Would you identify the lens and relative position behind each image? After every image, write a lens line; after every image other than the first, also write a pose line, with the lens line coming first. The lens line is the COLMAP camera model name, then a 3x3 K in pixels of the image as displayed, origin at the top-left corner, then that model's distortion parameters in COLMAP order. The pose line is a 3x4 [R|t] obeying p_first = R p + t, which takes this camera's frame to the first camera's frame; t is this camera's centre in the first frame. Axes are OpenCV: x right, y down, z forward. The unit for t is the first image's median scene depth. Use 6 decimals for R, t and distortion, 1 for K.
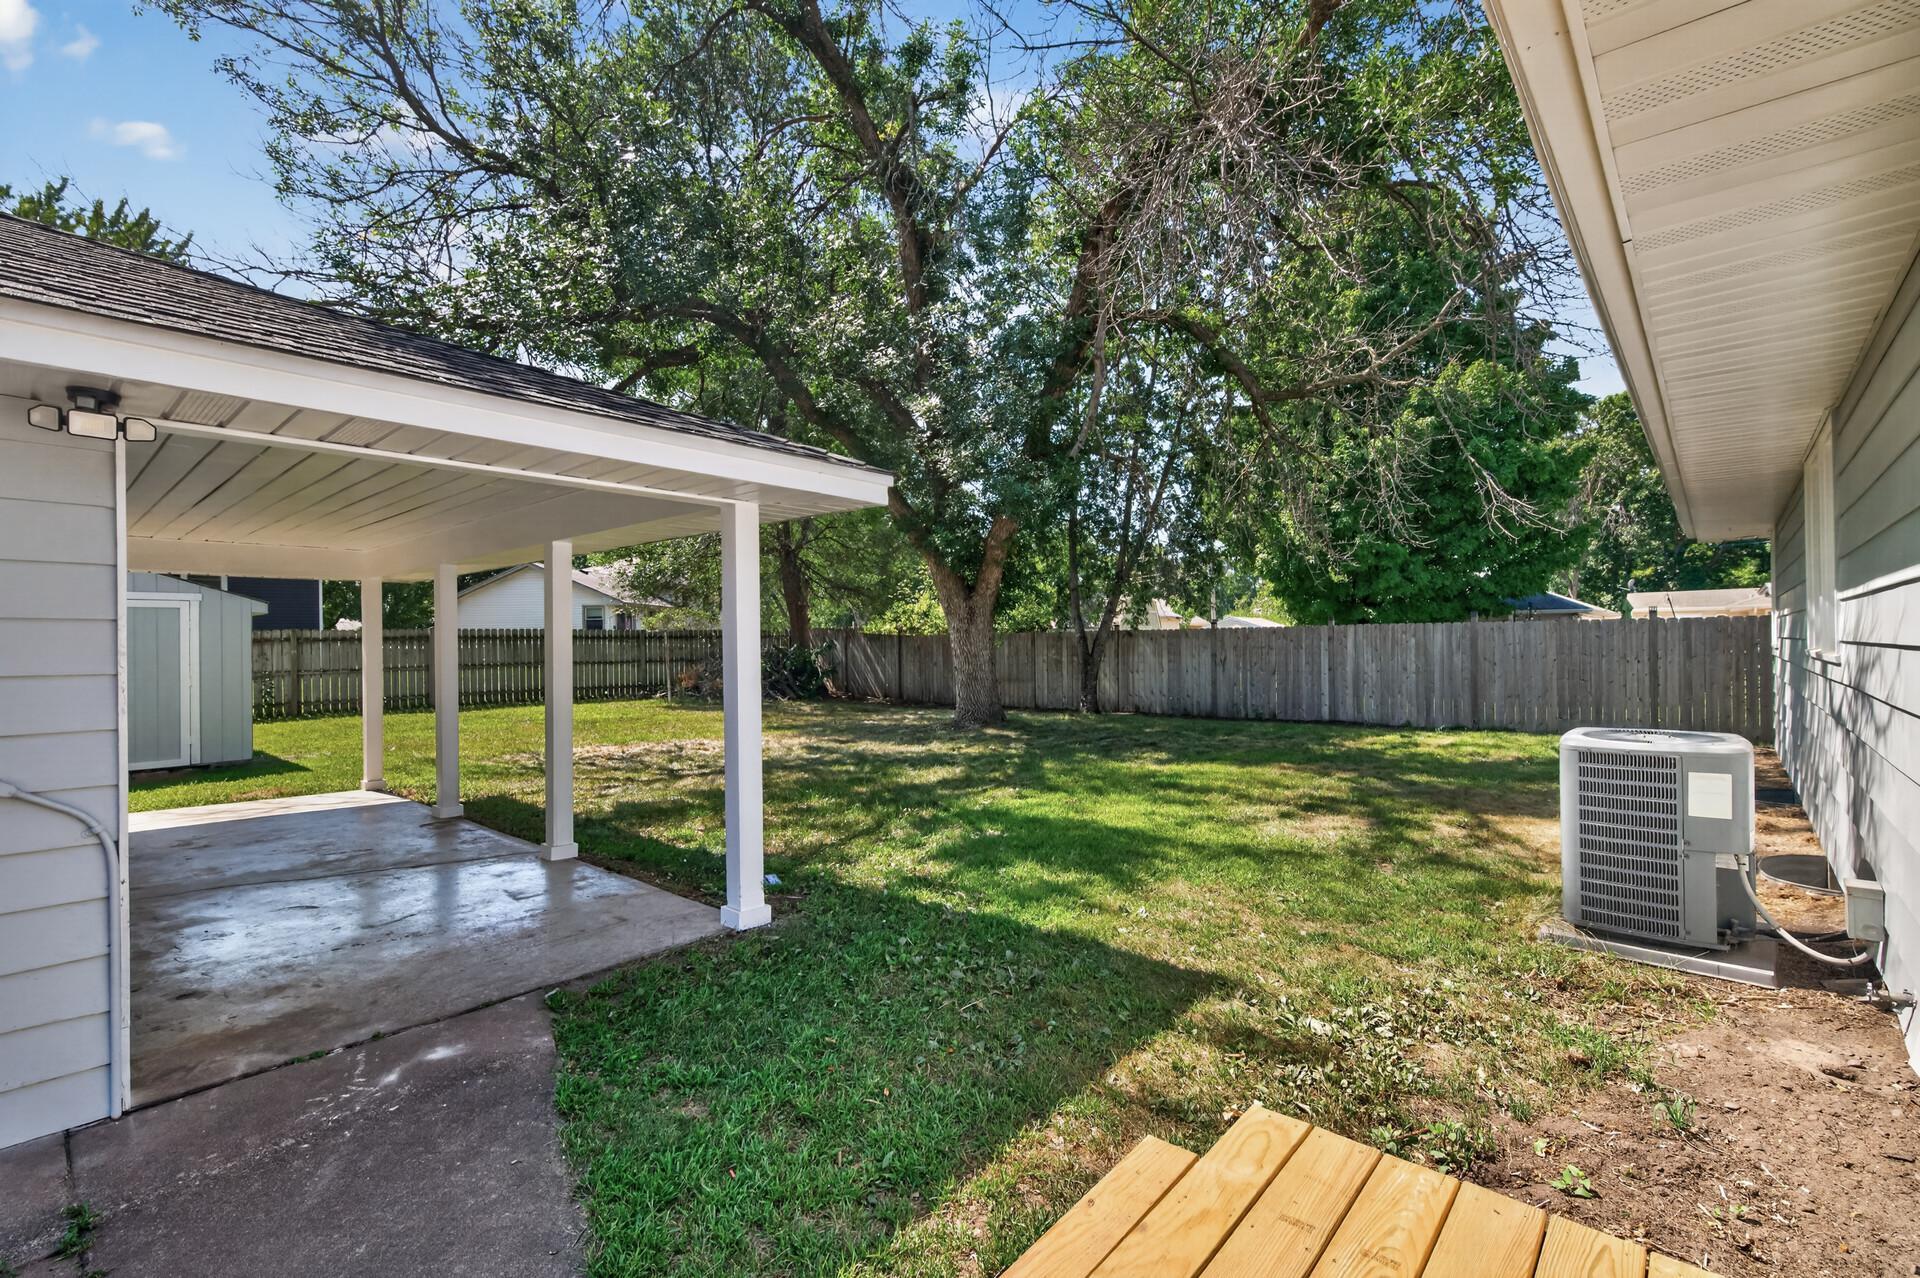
lens RADIAL K [[831.0, 0, 963.7], [0, 831.0, 640.7], [0, 0, 1]] dist [0.003052, -0.000031]
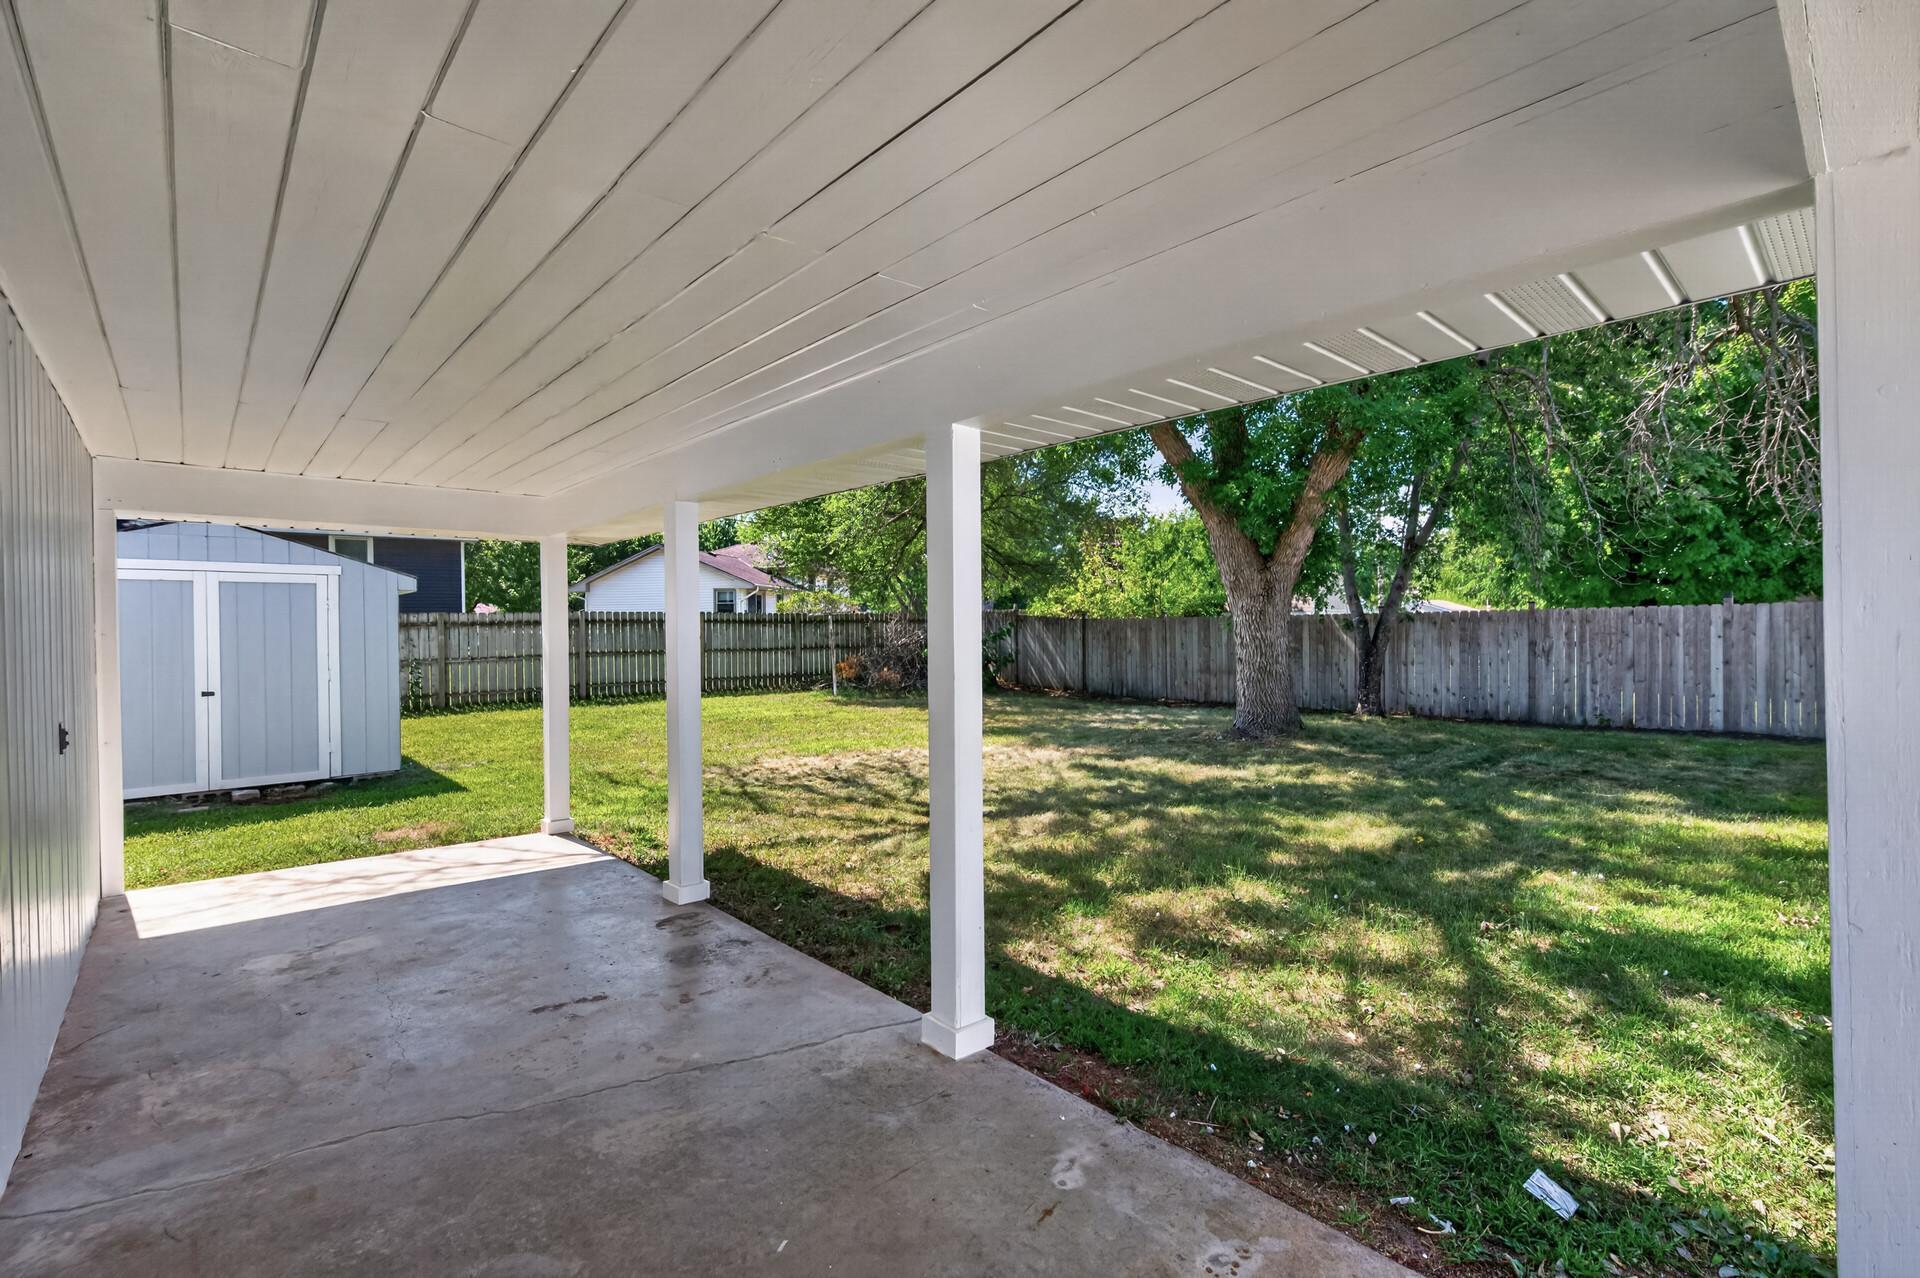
lens RADIAL K [[831.0, 0, 965.2], [0, 831.0, 628.6], [0, 0, 1]] dist [0.003052, -0.000031]
pose [[0.994320, 0.000866, -0.106428, -0.149994], [-0.000454, 0.999992, 0.003894, 0.000368], [0.106431, -0.003823, 0.994313, 0.171790]]
